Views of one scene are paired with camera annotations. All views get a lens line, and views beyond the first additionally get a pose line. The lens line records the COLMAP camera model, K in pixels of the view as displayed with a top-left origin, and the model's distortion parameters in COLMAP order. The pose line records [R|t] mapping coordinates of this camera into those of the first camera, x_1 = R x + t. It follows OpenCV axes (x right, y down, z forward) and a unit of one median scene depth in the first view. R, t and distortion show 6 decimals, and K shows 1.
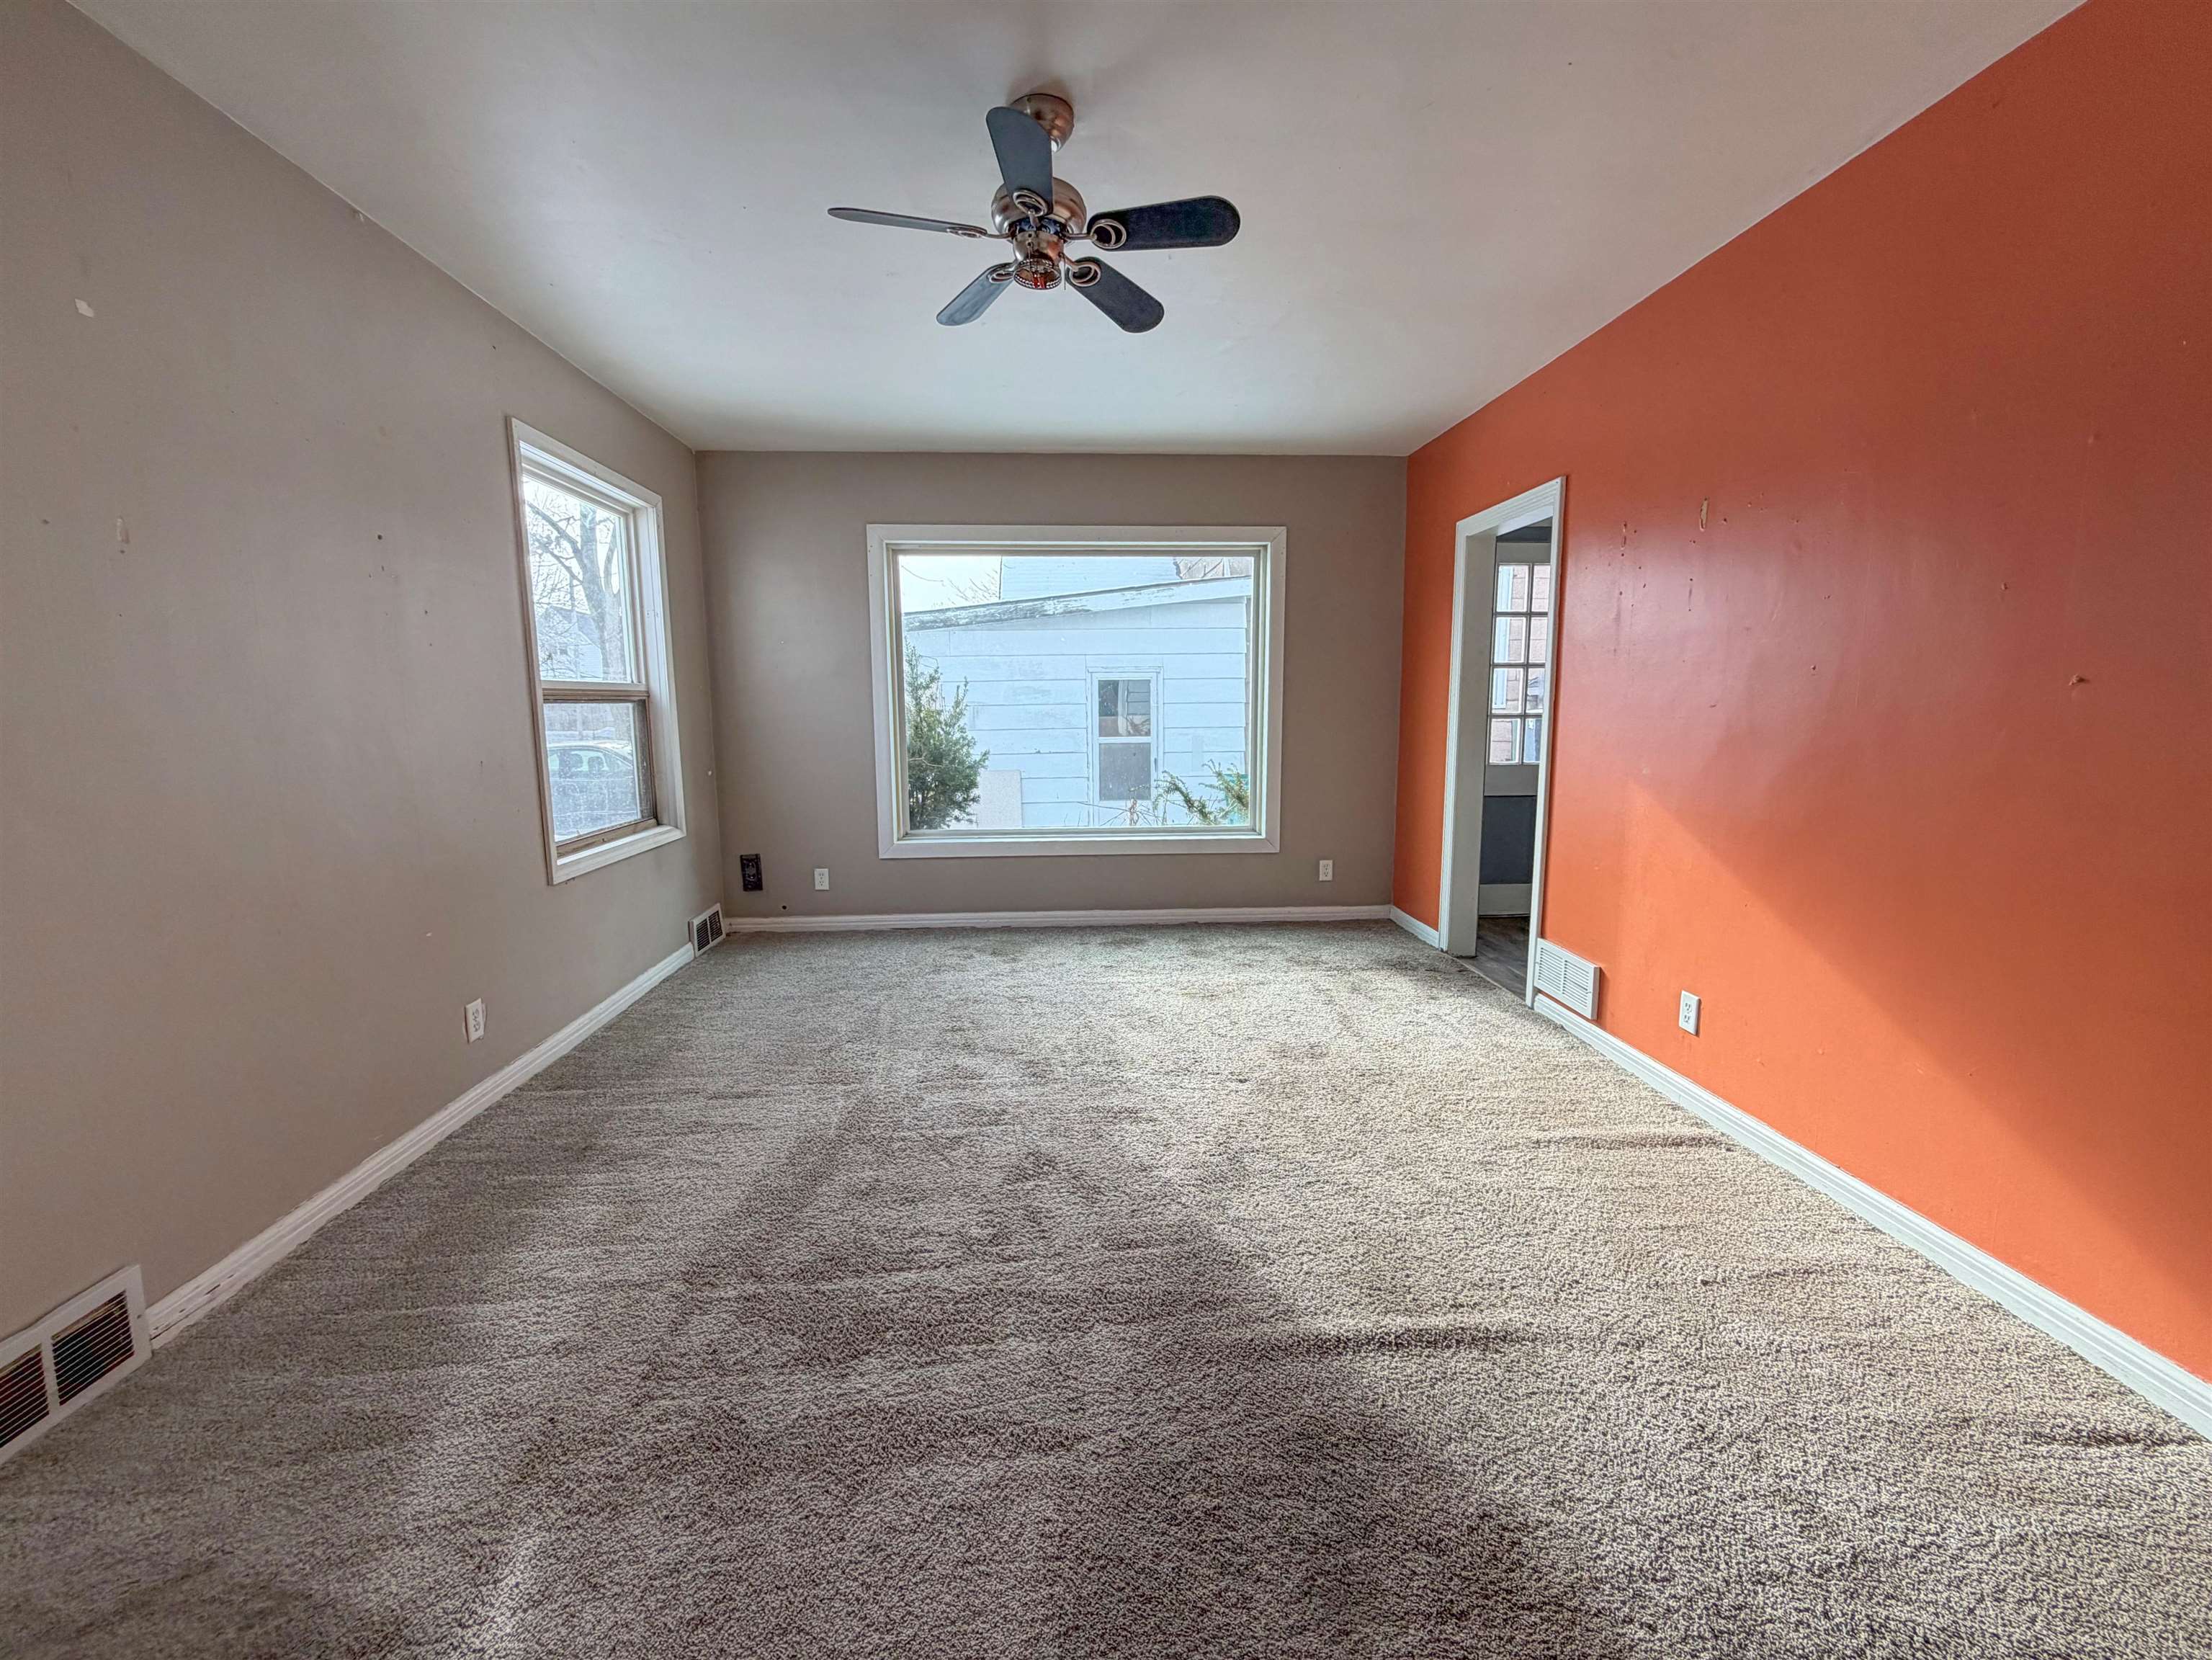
lens RADIAL K [[935.6, 0, 1106.0], [0, 935.6, 830.0], [0, 0, 1]] dist [0.002140, 0.000186]
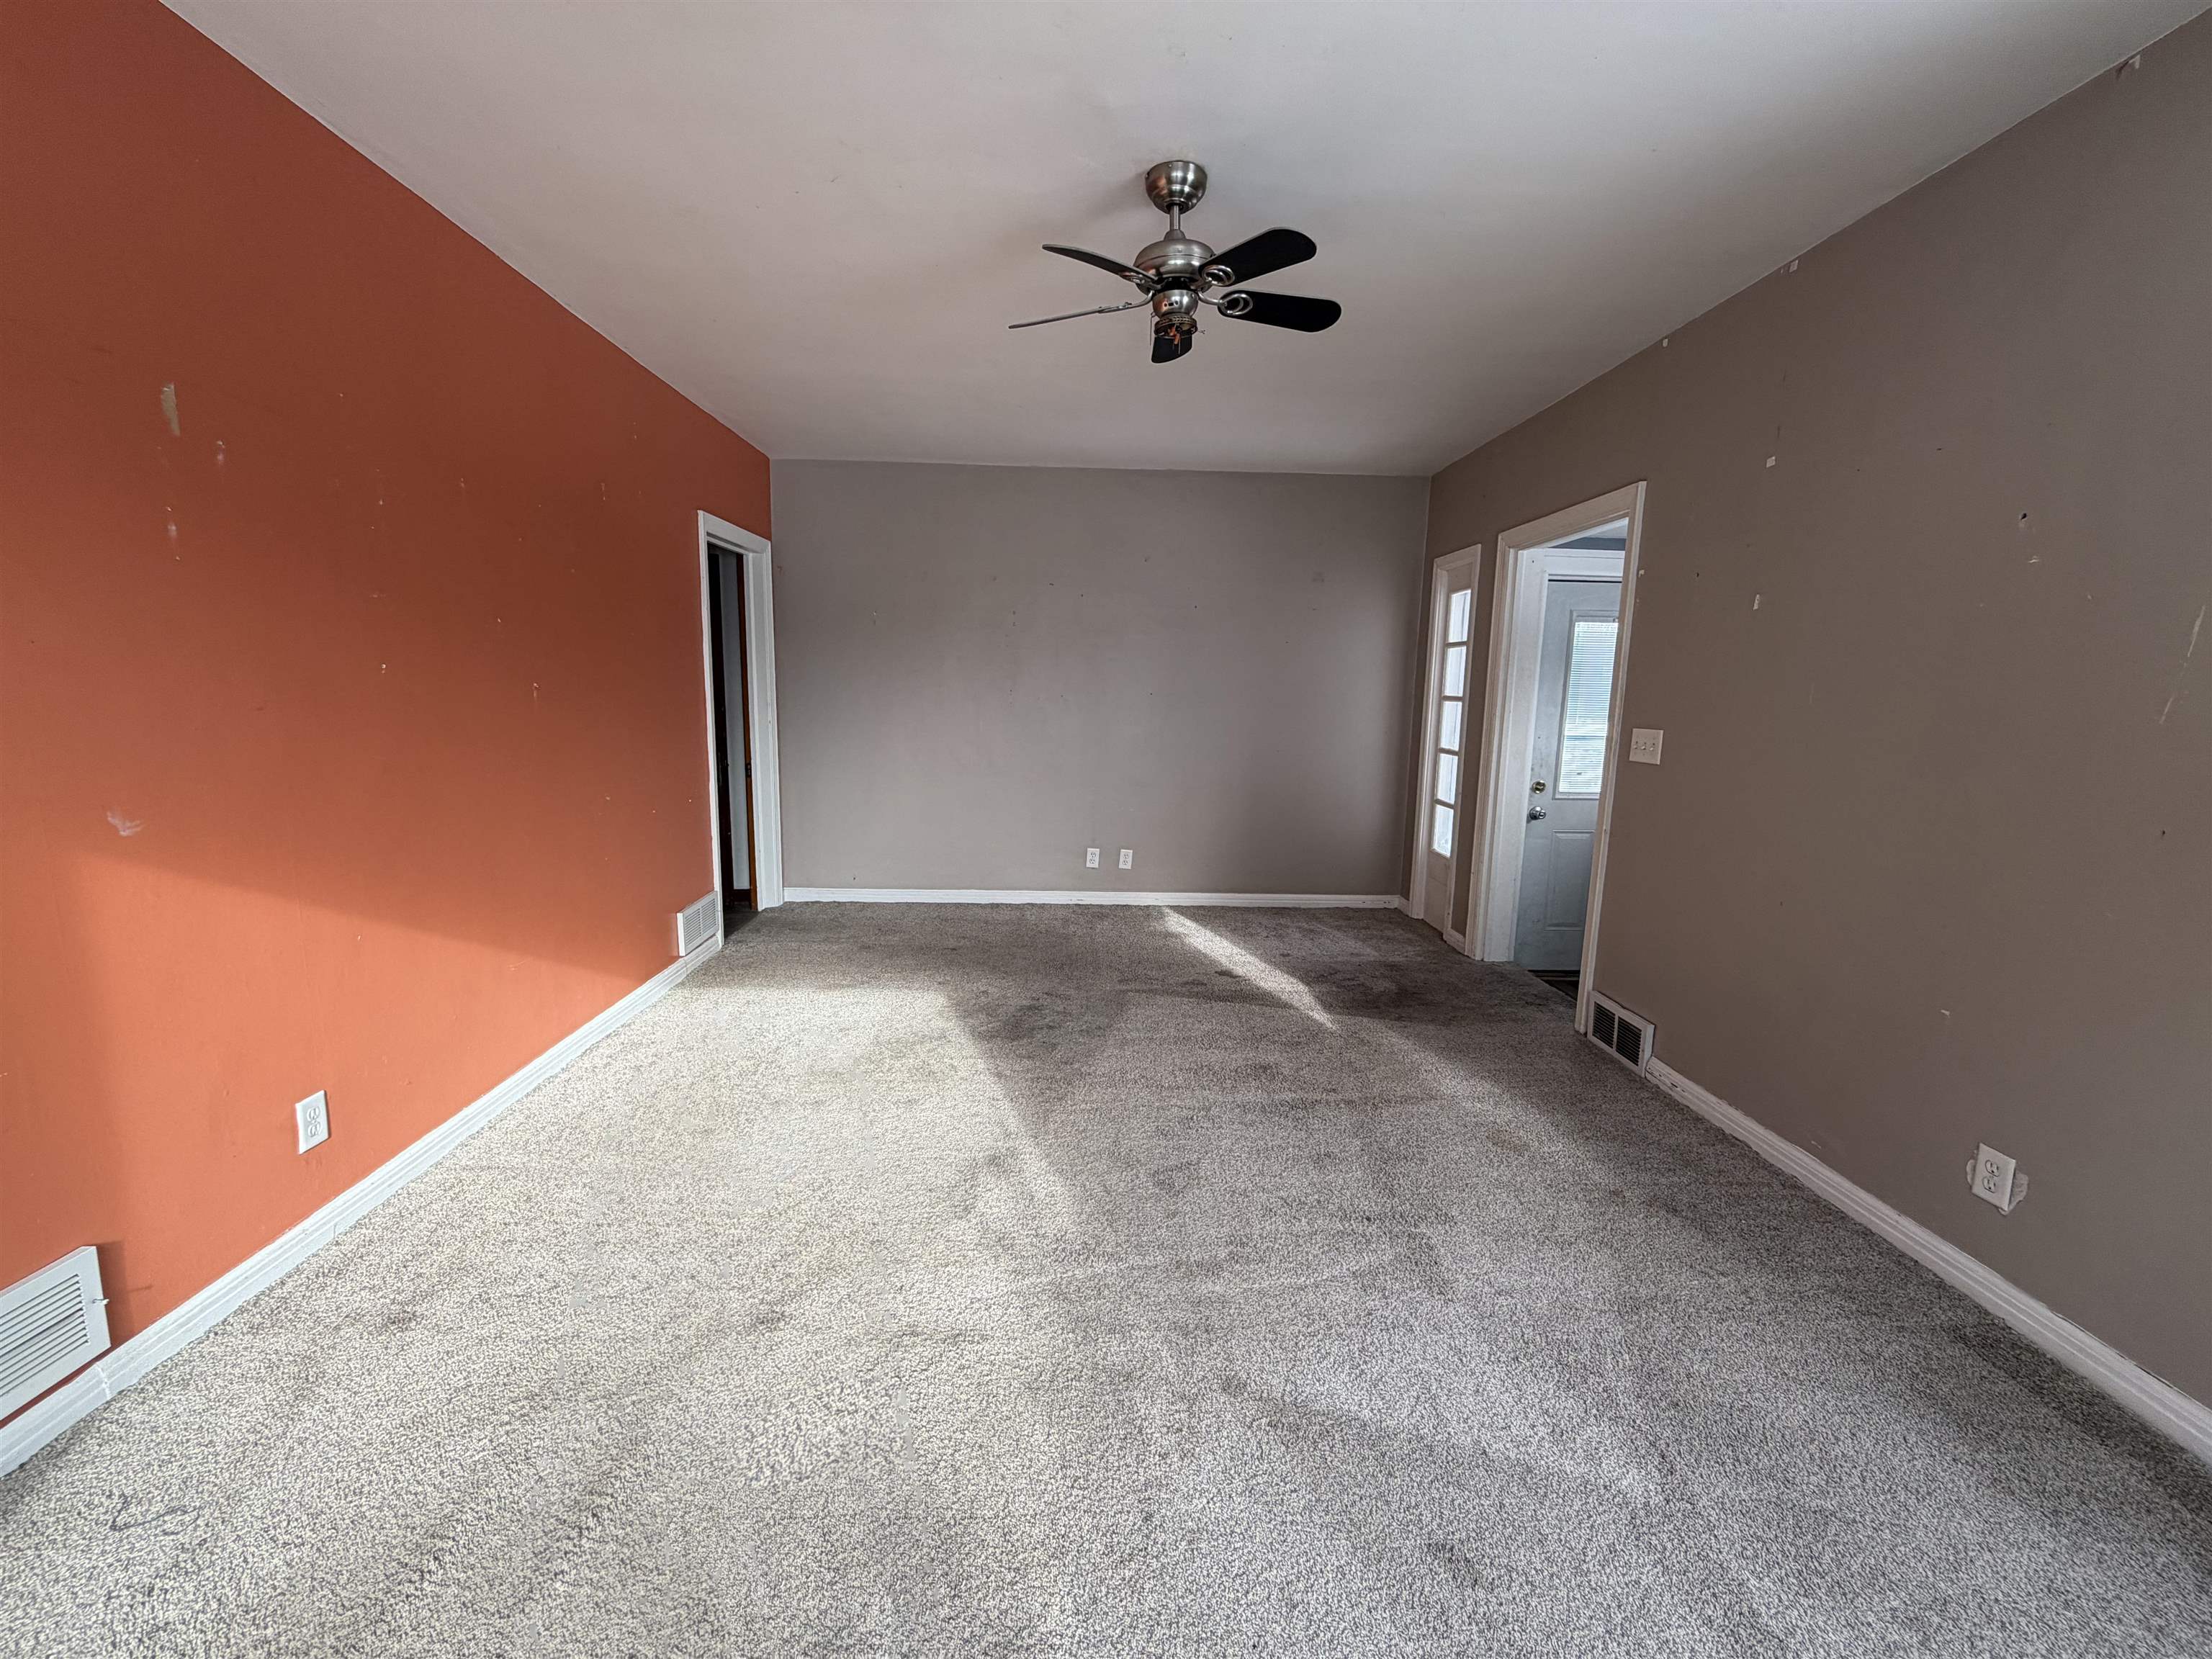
lens RADIAL K [[883.7, 0, 1101.6], [0, 883.7, 829.0], [0, 0, 1]] dist [0.002120, -0.000026]
pose [[-0.999243, -0.014708, 0.036012, -0.023043], [-0.003672, 0.957288, 0.289112, -0.202457], [-0.038726, 0.288761, -0.956618, 1.361734]]
